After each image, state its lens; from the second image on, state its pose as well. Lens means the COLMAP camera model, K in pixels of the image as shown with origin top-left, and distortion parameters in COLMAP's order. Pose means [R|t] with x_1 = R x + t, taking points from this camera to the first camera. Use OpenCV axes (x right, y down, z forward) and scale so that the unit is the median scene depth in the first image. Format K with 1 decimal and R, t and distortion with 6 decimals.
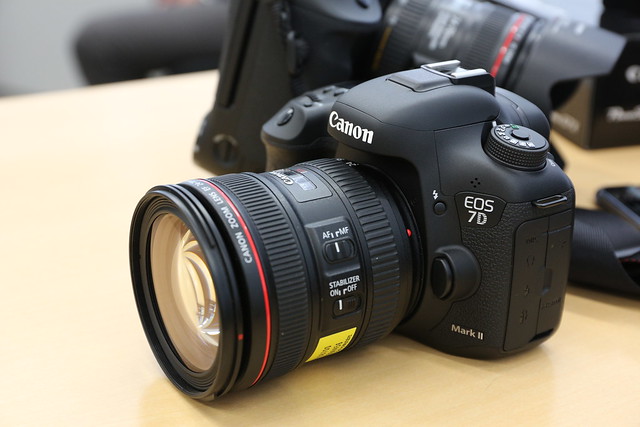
lens RADIAL K [[1014.0, 0, 320.0], [0, 1014.0, 213.5], [0, 0, 1]] dist [0.029804, 0.026789]
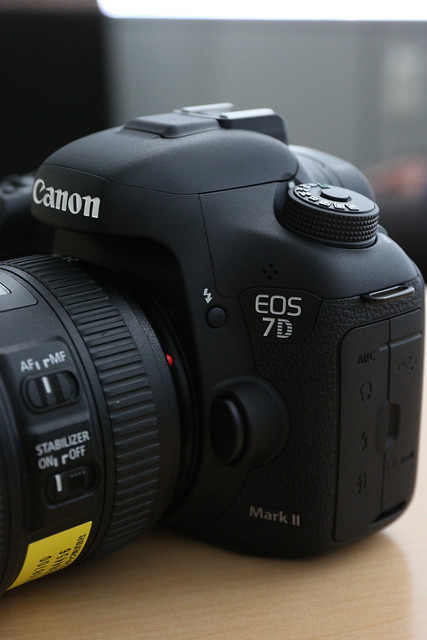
lens RADIAL K [[1194.8, 0, 213.5], [0, 1194.8, 320.0], [0, 0, 1]] dist [0.070285, 0.102138]
pose [[0.991932, -0.064435, 0.109175, 0.036547], [0.072044, 0.995132, -0.067244, 0.045856], [-0.104311, 0.074567, 0.991745, 0.276435]]
